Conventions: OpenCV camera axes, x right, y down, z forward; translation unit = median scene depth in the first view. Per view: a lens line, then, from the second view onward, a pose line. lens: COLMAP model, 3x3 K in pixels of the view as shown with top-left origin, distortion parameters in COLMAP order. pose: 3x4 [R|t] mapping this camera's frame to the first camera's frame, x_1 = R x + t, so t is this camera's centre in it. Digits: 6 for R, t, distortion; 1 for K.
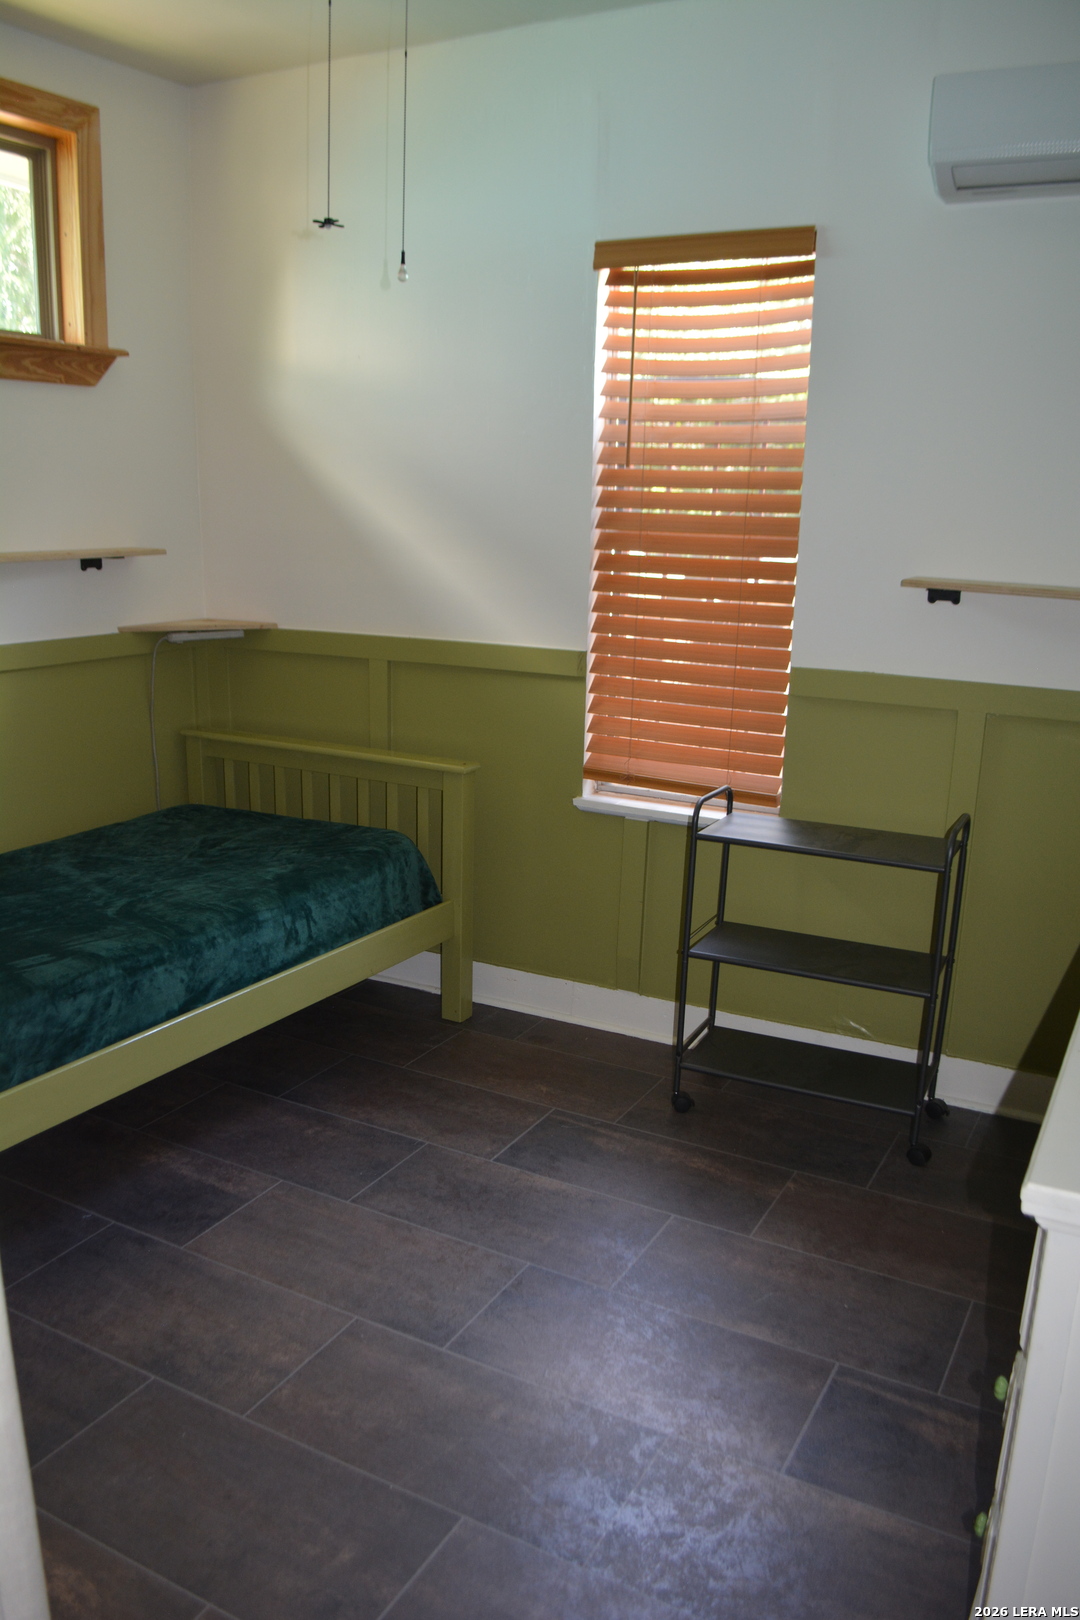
lens RADIAL K [[1273.1, 0, 540.0], [0, 1273.1, 810.0], [0, 0, 1]] dist [-0.086192, 0.010395]
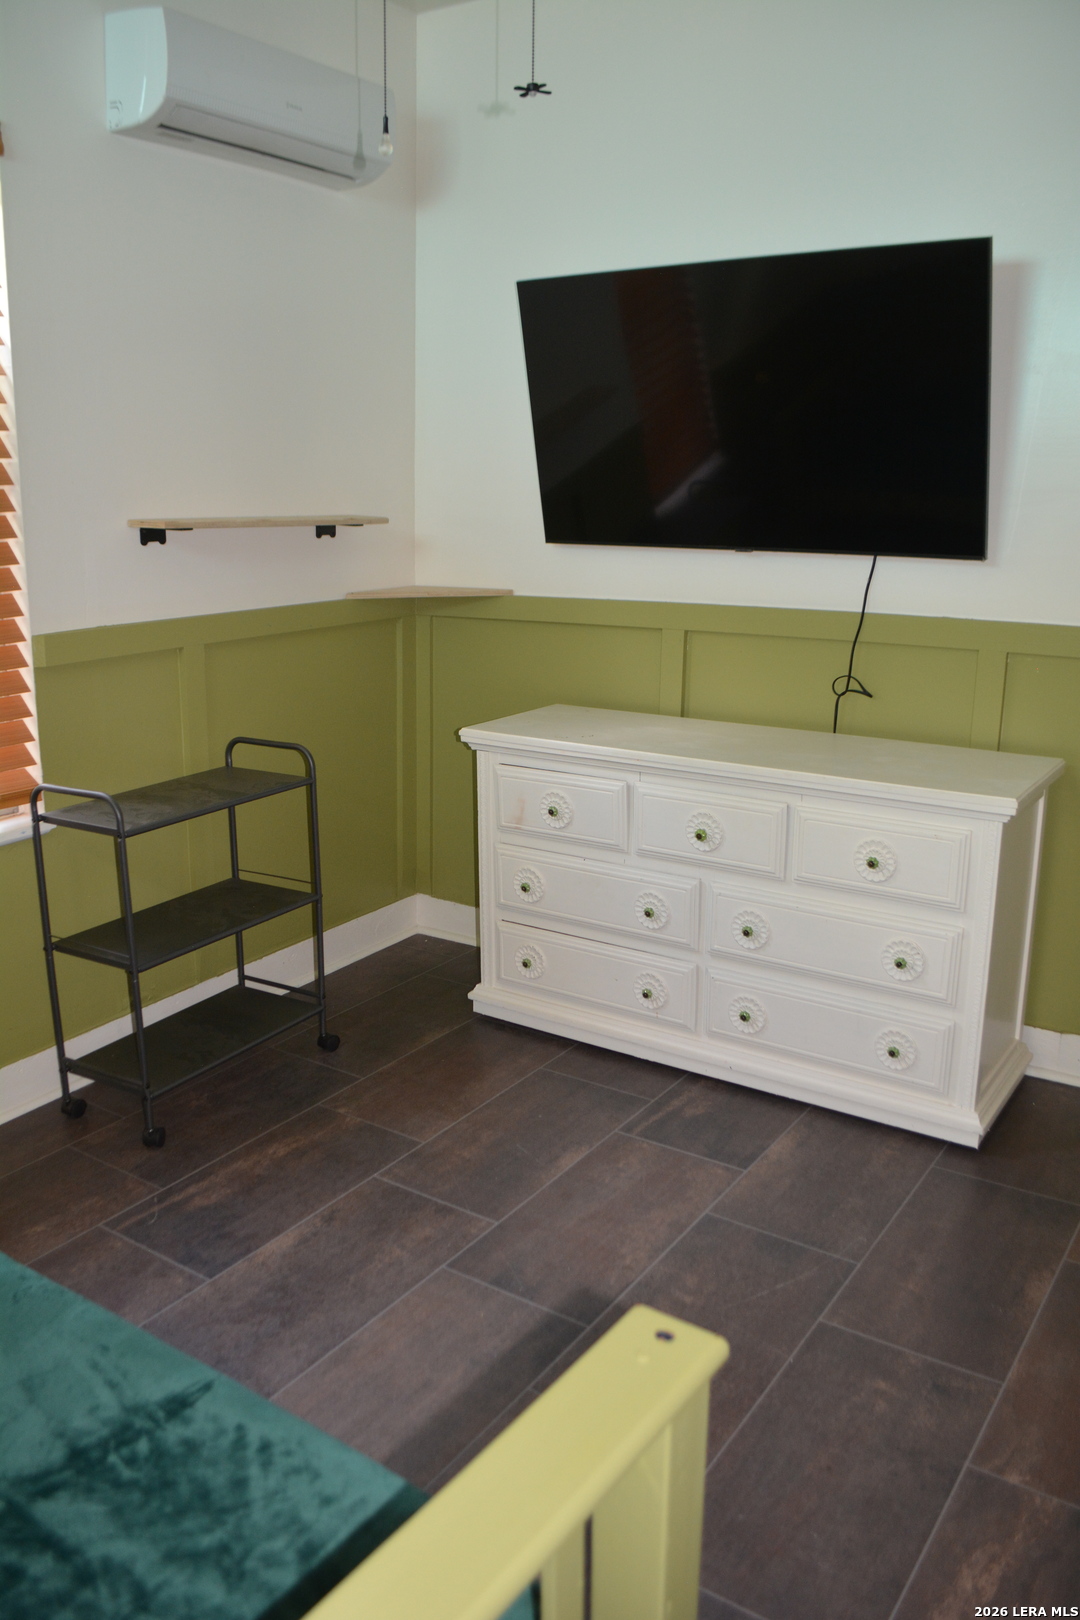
lens RADIAL K [[1286.3, 0, 503.8], [0, 1286.3, 804.3], [0, 0, 1]] dist [-0.083587, 0.001682]
pose [[0.104711, -0.260025, 0.959908, -0.938159], [0.228932, 0.945594, 0.231175, -0.193961], [-0.967794, 0.195547, 0.158542, 0.853361]]
